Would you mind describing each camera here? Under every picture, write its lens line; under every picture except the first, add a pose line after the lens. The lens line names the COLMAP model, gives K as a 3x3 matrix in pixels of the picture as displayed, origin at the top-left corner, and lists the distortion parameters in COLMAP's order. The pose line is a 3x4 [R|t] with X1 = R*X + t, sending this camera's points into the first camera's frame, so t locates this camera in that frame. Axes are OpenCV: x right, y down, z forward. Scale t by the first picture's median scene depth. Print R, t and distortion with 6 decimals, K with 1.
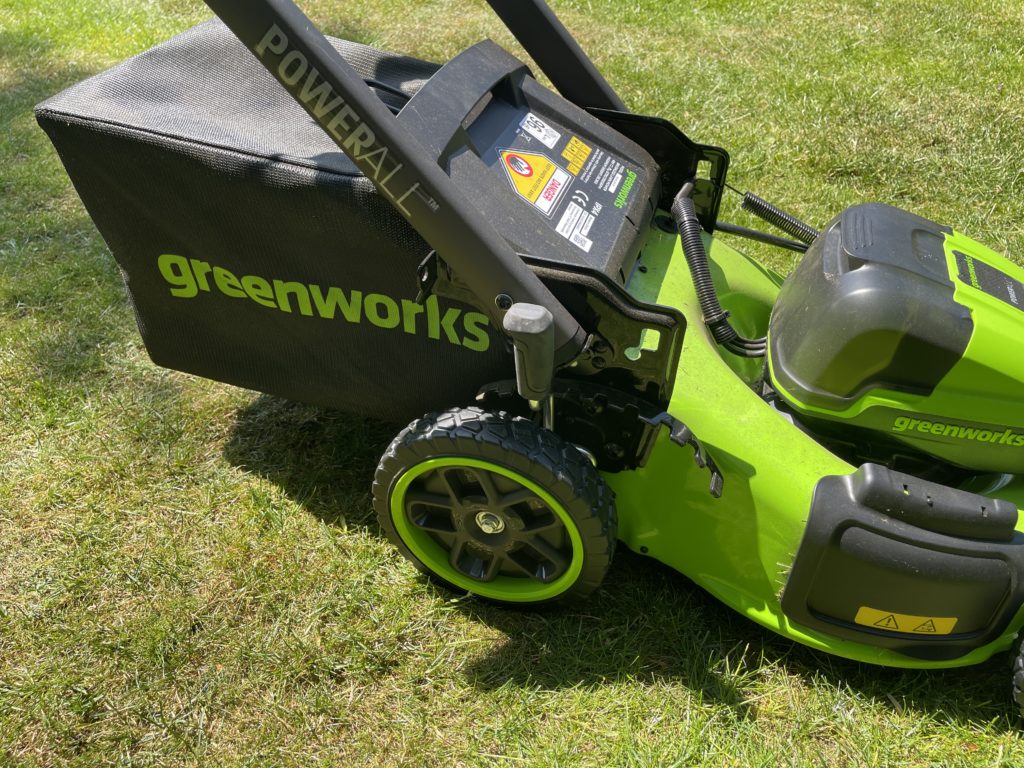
lens RADIAL K [[744.2, 0, 507.6], [0, 744.2, 380.6], [0, 0, 1]] dist [0.020443, -0.041954]
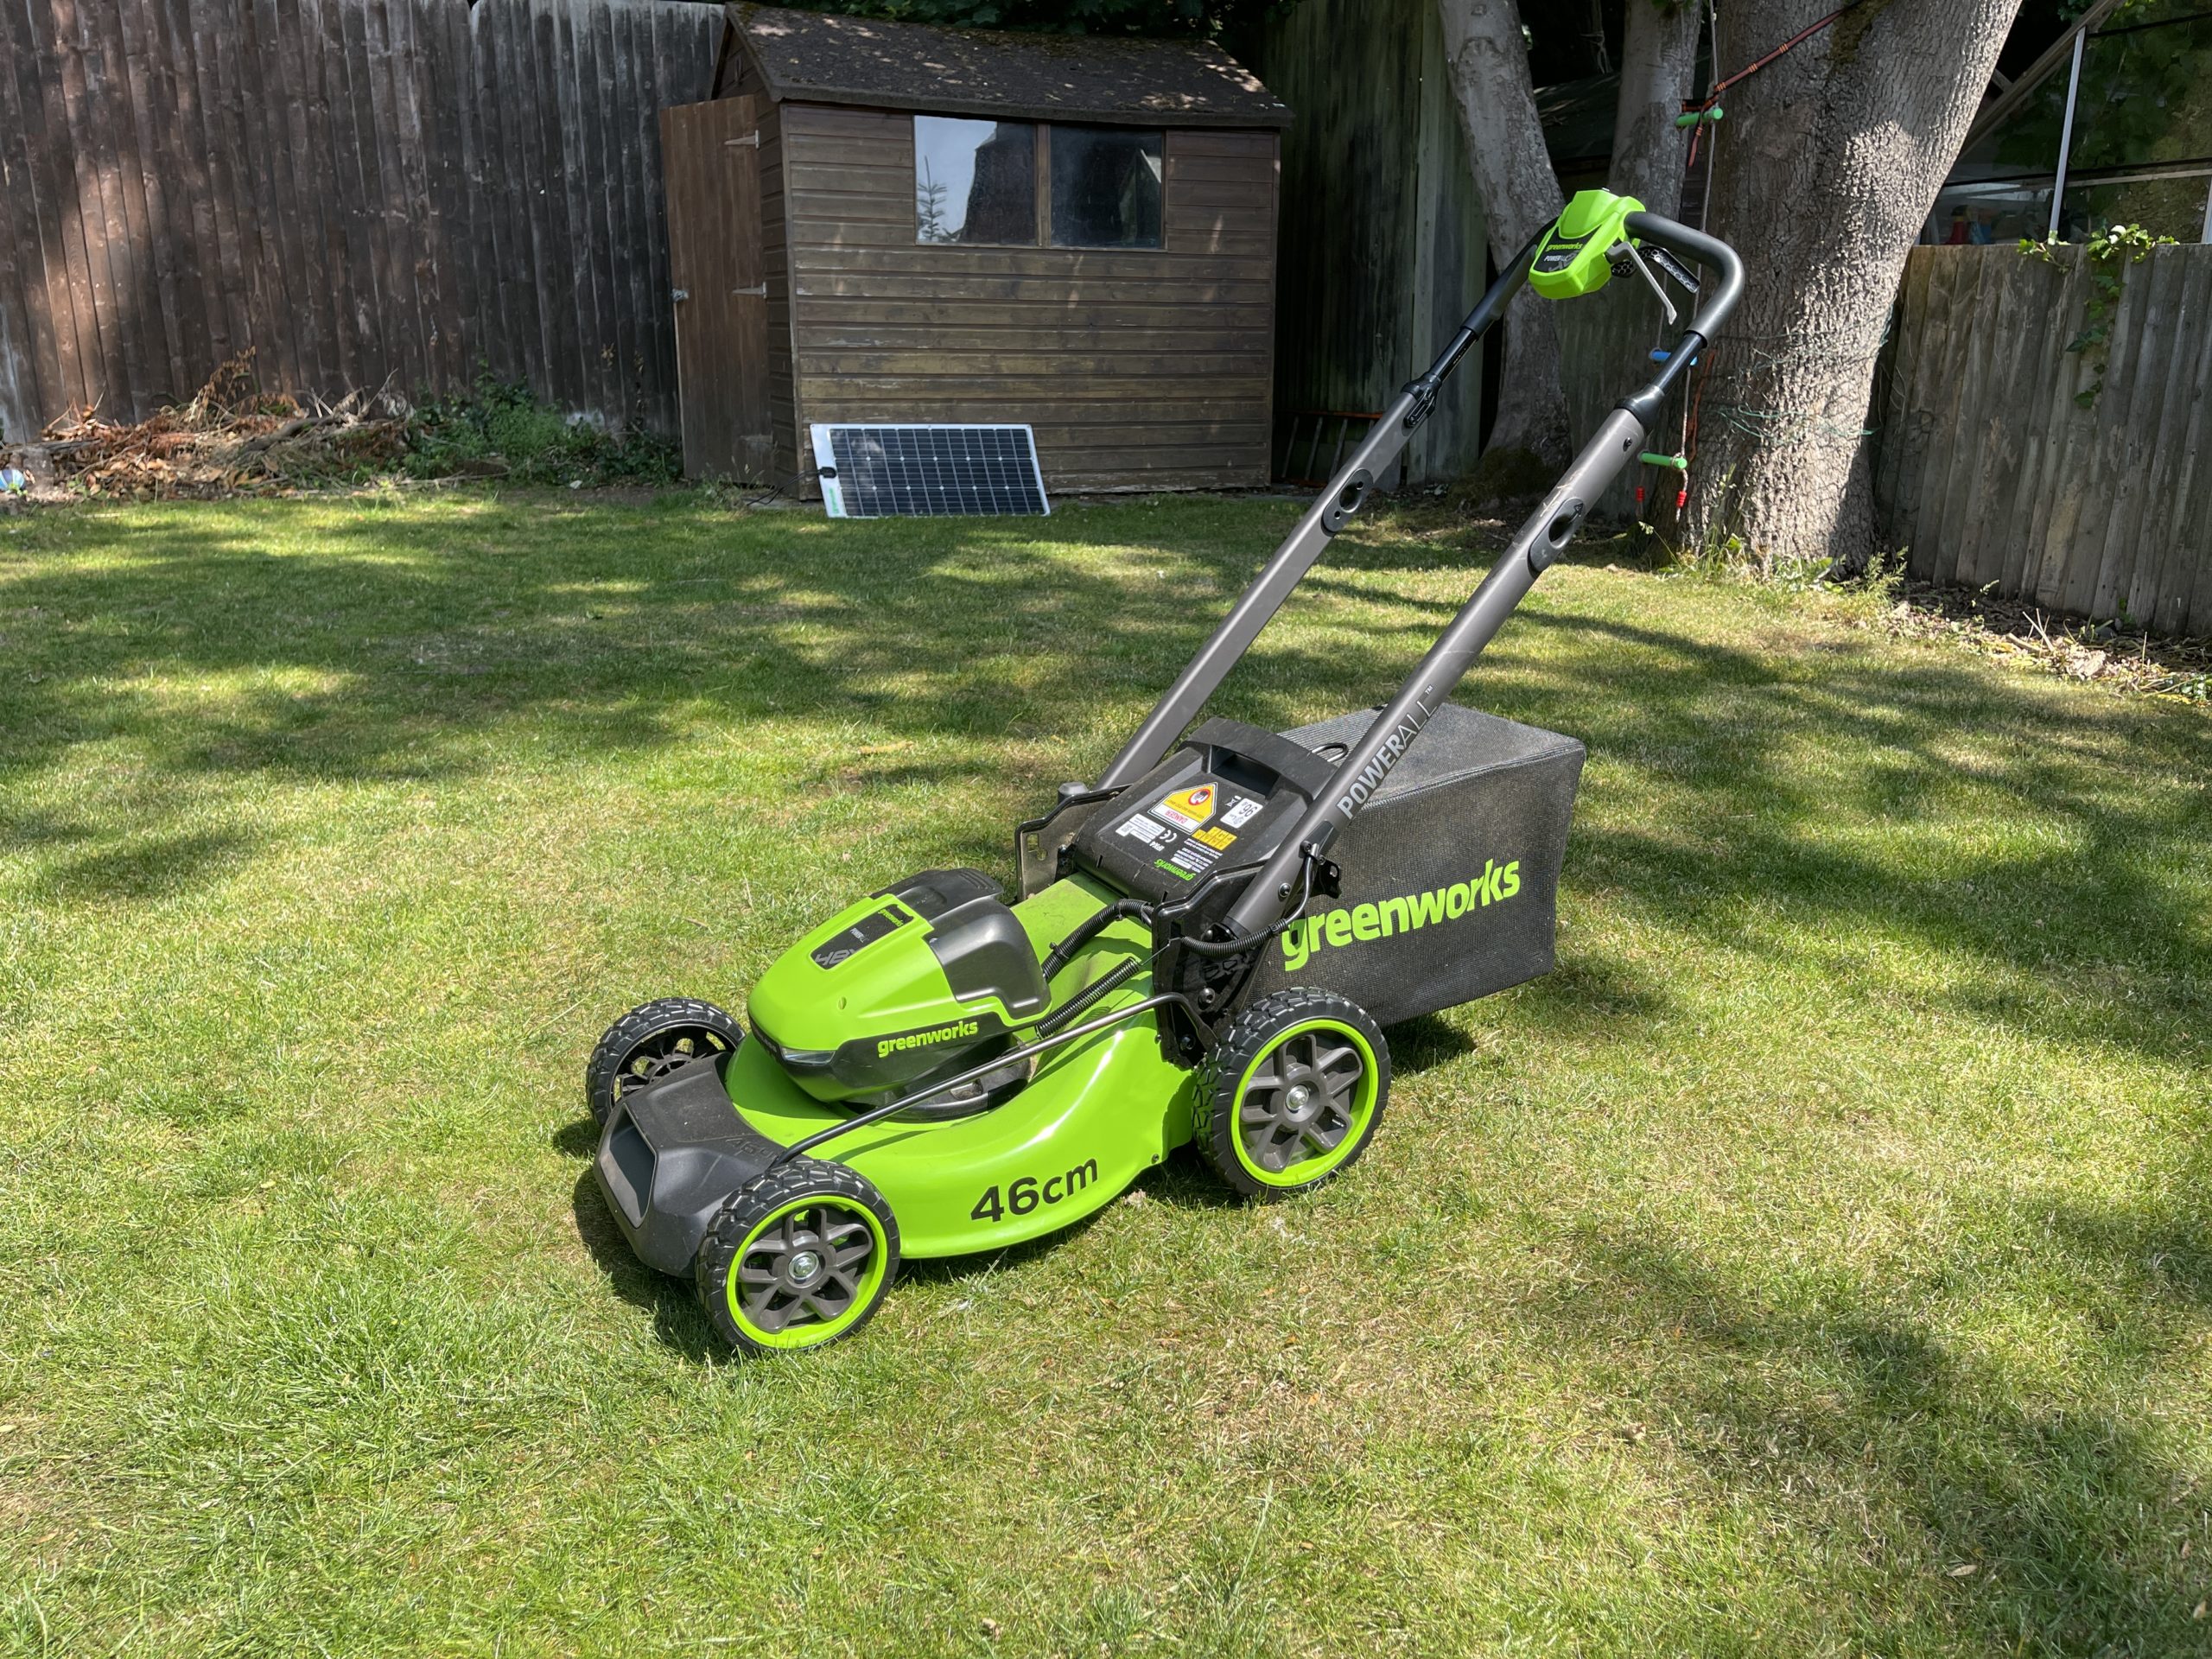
lens RADIAL K [[1607.7, 0, 1101.0], [0, 1607.7, 827.3], [0, 0, 1]] dist [0.020443, -0.041954]
pose [[-0.669567, 0.222752, -0.708563, 1.995508], [-0.489548, 0.585087, 0.646541, -1.867152], [0.558589, 0.779779, -0.282708, 1.651319]]
